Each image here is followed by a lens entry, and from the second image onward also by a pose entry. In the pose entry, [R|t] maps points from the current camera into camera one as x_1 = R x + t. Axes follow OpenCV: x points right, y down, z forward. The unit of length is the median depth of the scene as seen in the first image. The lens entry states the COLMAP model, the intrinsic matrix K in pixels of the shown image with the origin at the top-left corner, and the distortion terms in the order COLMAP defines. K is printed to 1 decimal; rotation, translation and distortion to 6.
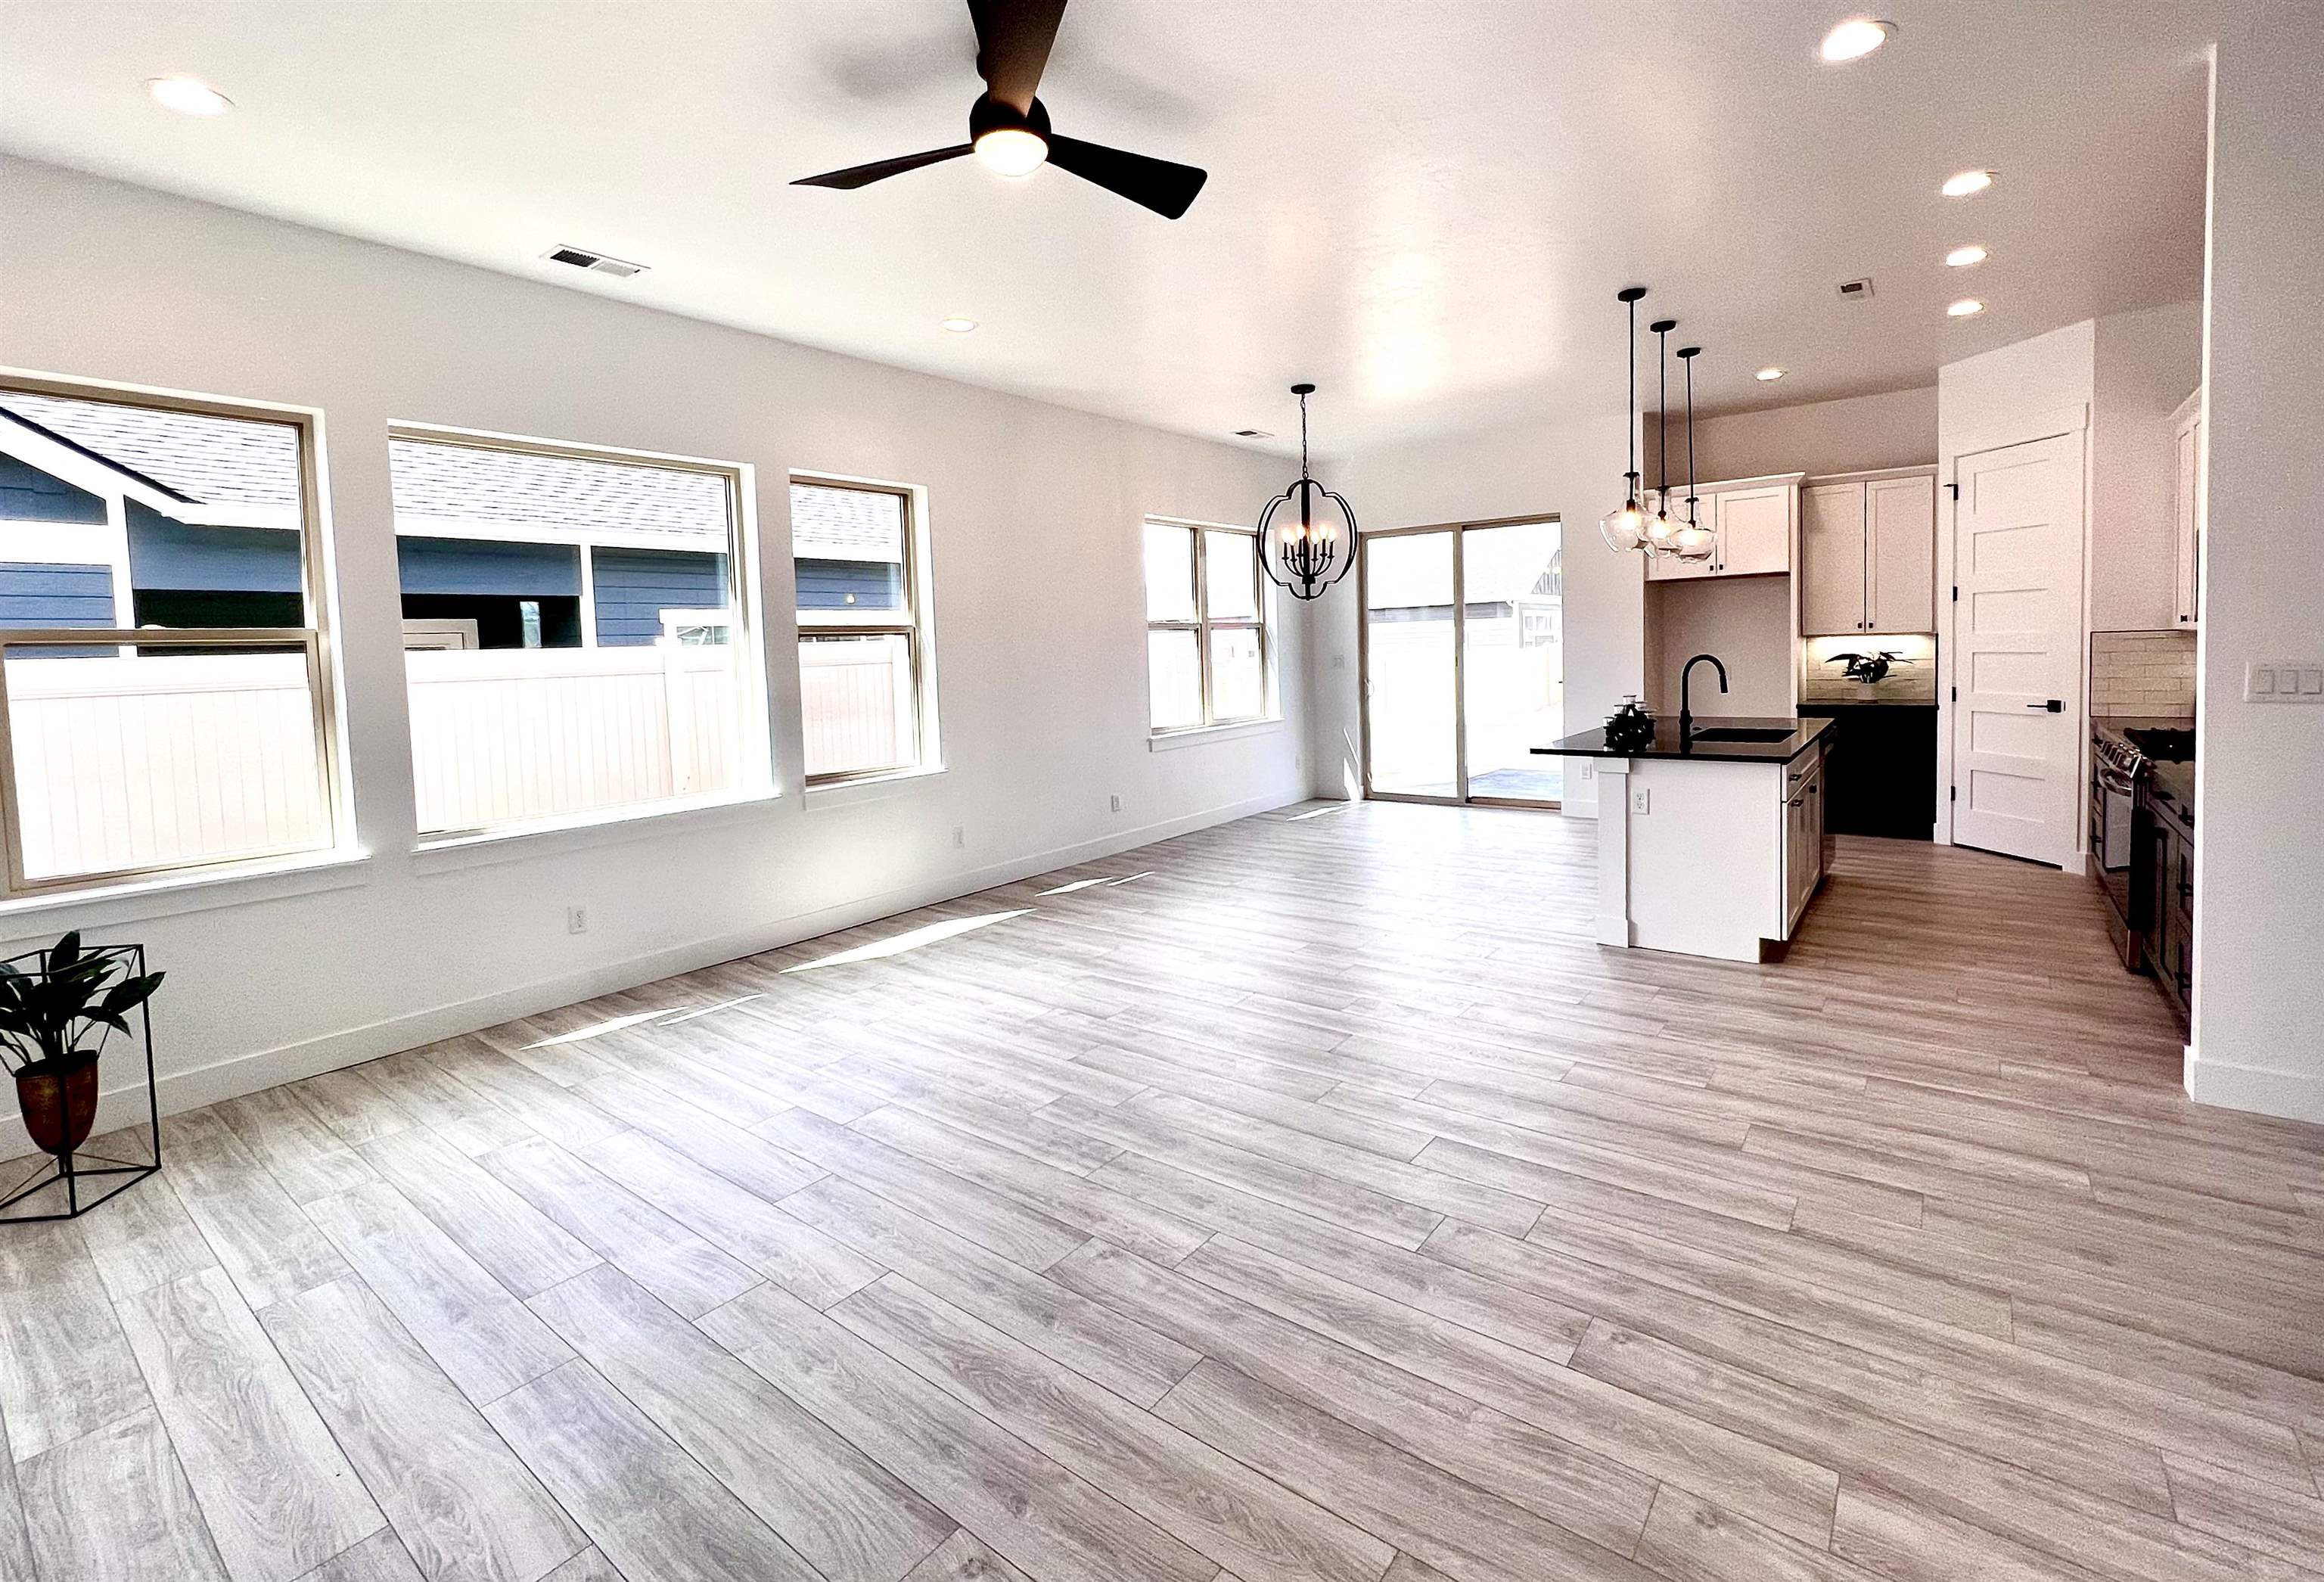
lens RADIAL K [[1028.5, 0, 1164.7], [0, 1028.5, 700.1], [0, 0, 1]] dist [0.000586, -0.000358]
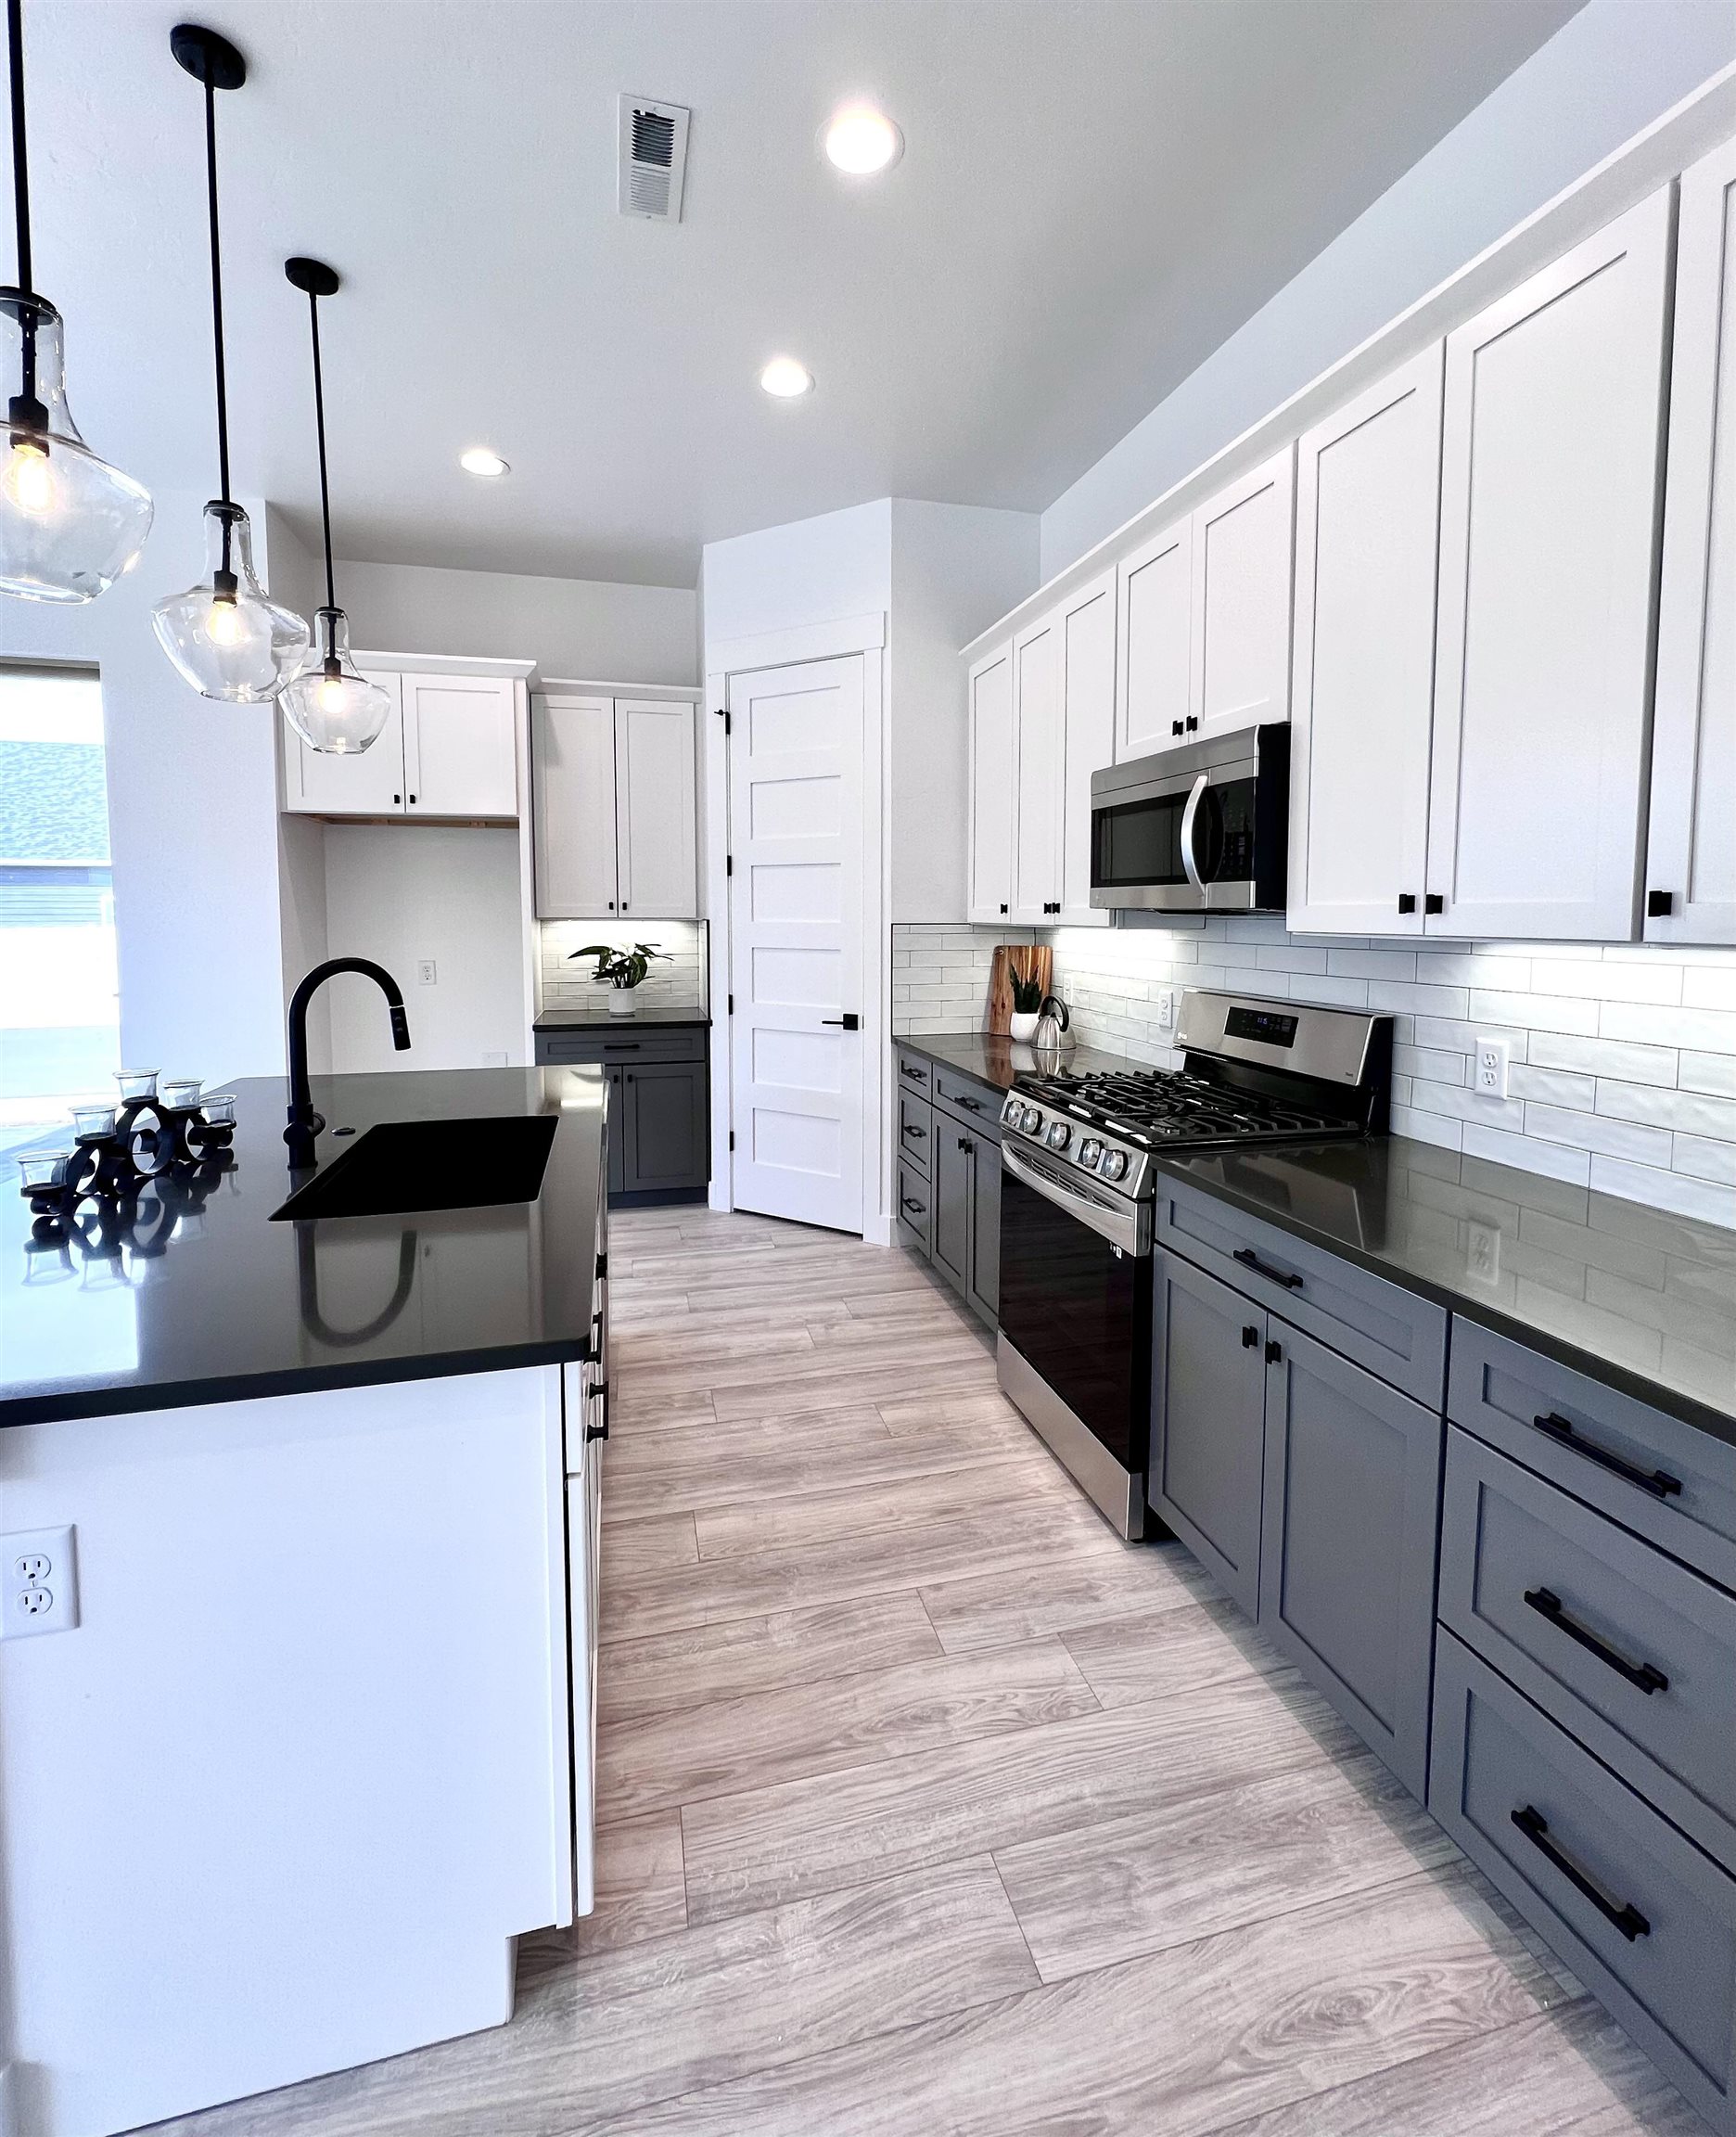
lens RADIAL K [[956.9, 0, 878.3], [0, 956.9, 983.5], [0, 0, 1]] dist [-0.007327, 0.000757]
pose [[0.604574, -0.026350, 0.796113, 0.284724], [0.020451, 0.999637, 0.017555, -0.029448], [-0.796286, 0.005668, 0.604893, 0.493072]]
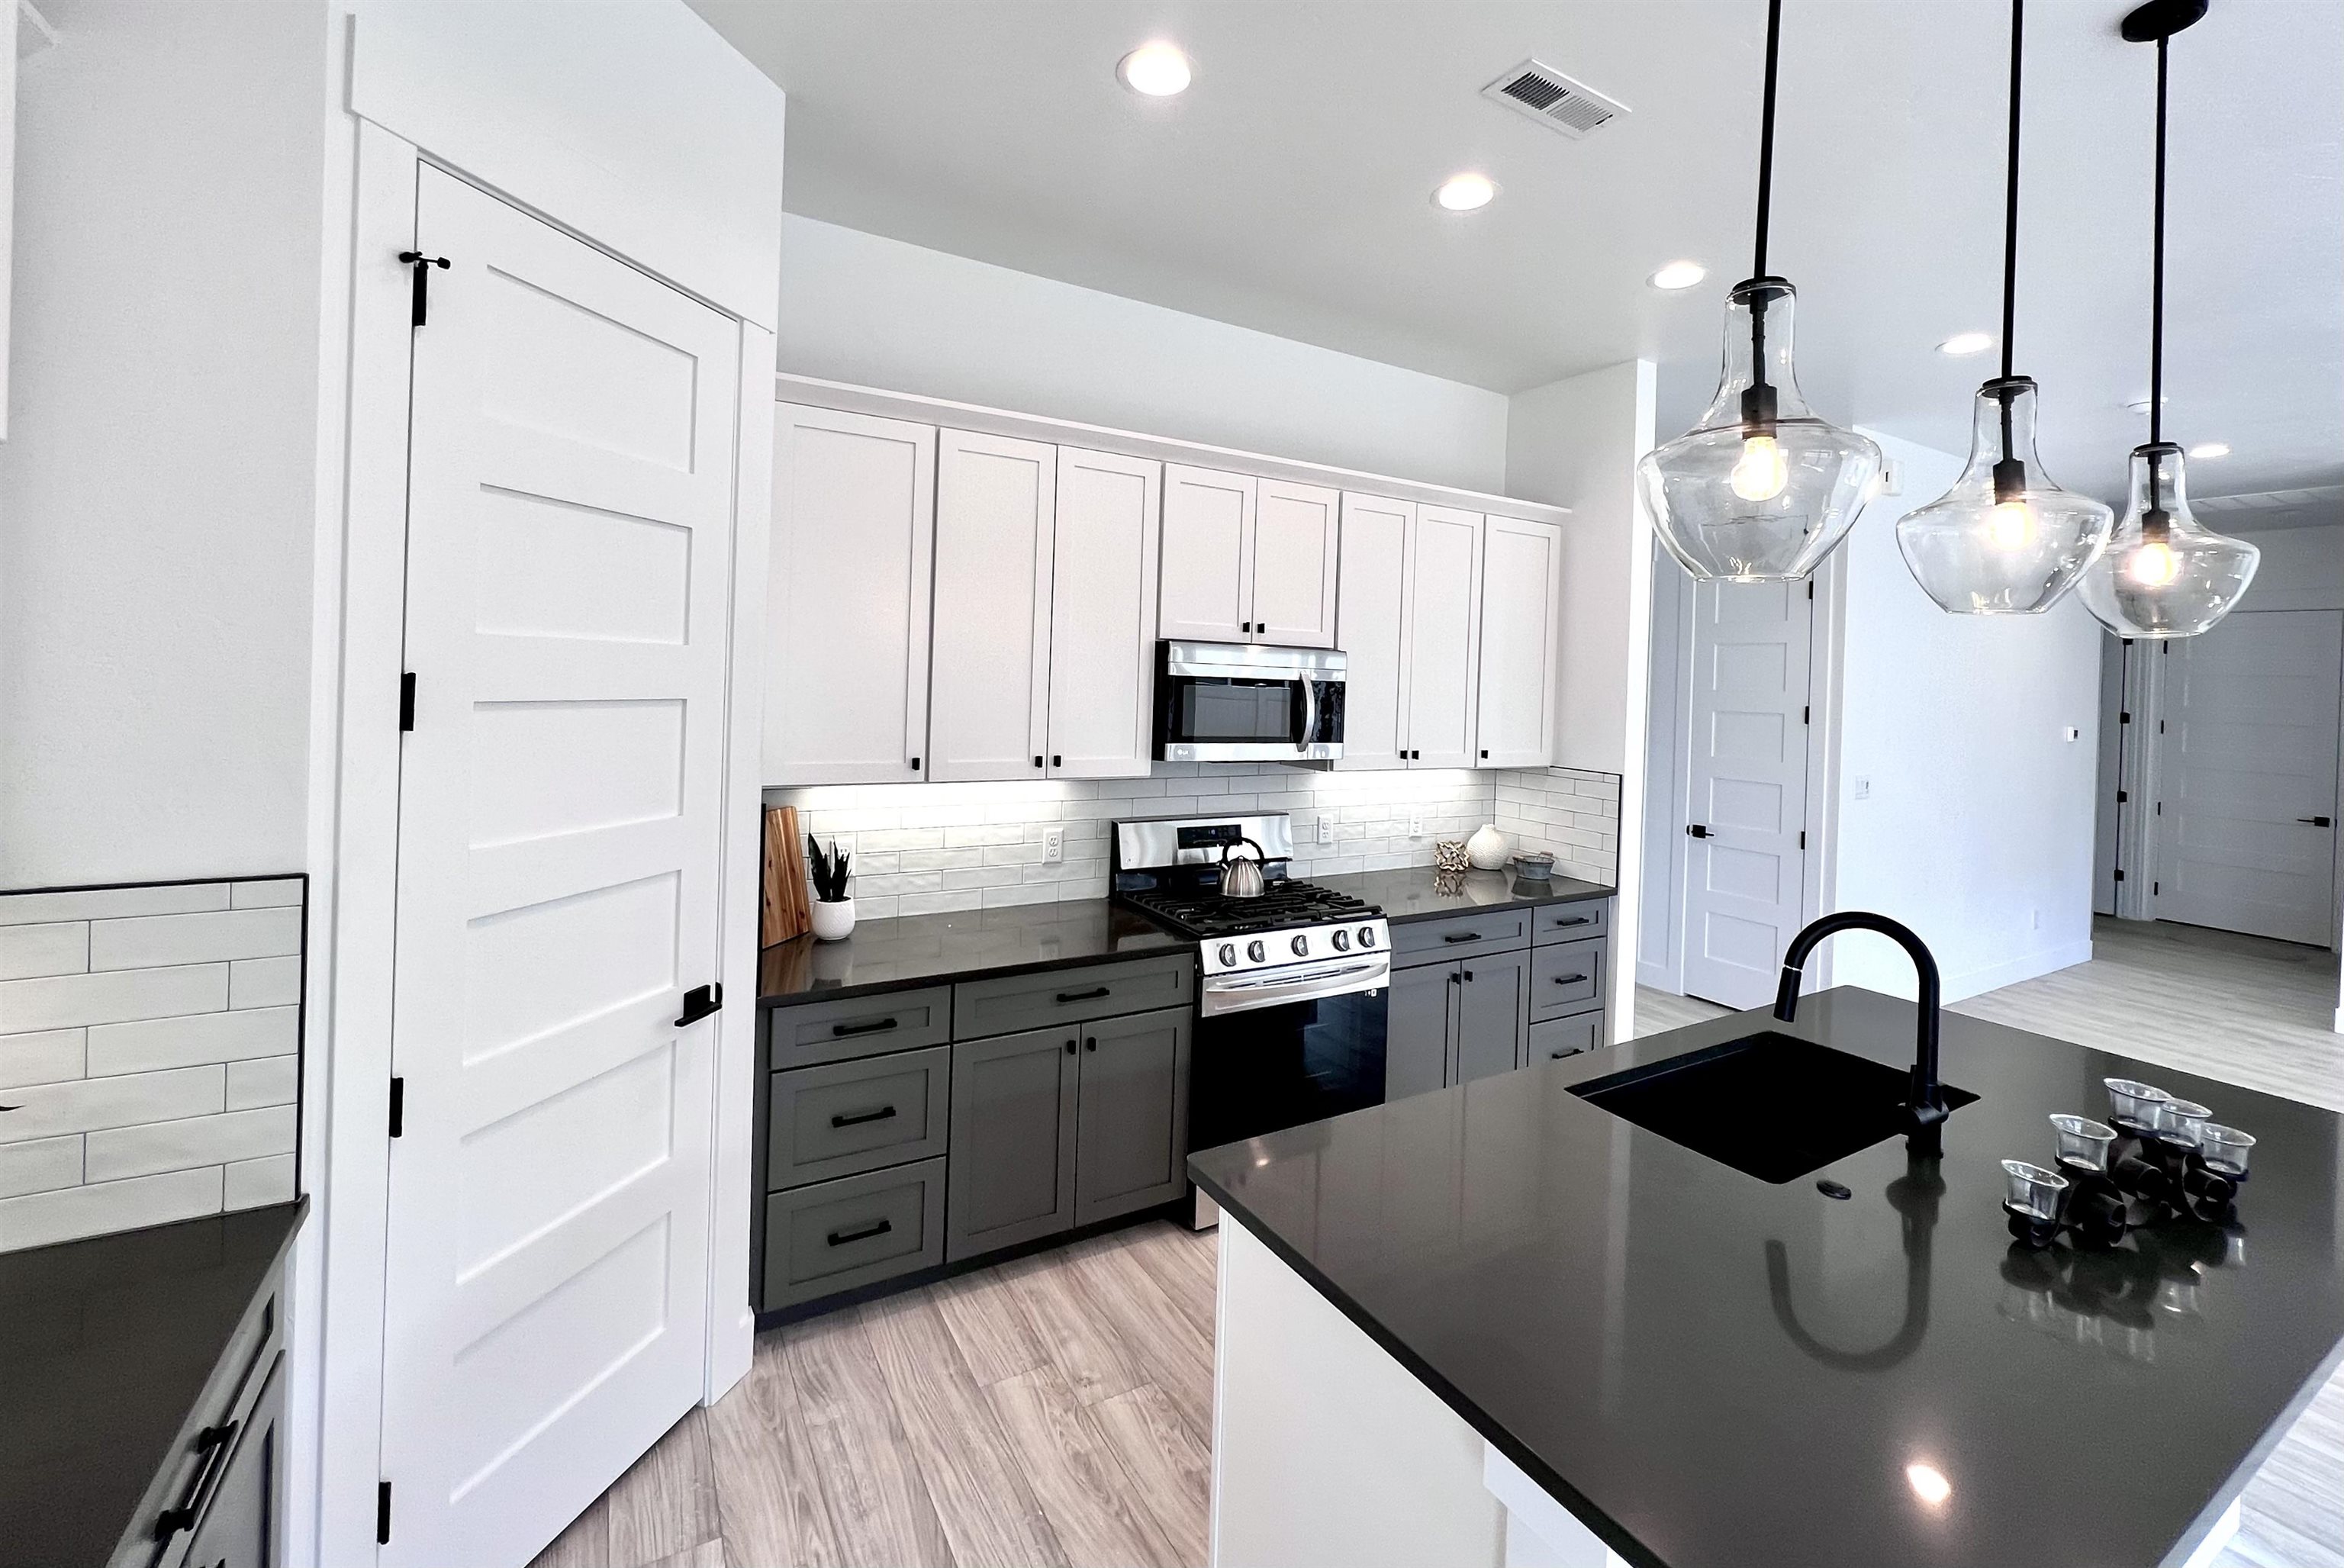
lens RADIAL K [[981.9, 0, 1173.8], [0, 981.9, 684.5], [0, 0, 1]] dist [-0.000395, 0.000028]
pose [[-0.926484, 0.000542, 0.376334, 0.488999], [0.017587, 0.998969, 0.041857, -0.109886], [-0.375924, 0.045398, -0.925538, 1.106551]]
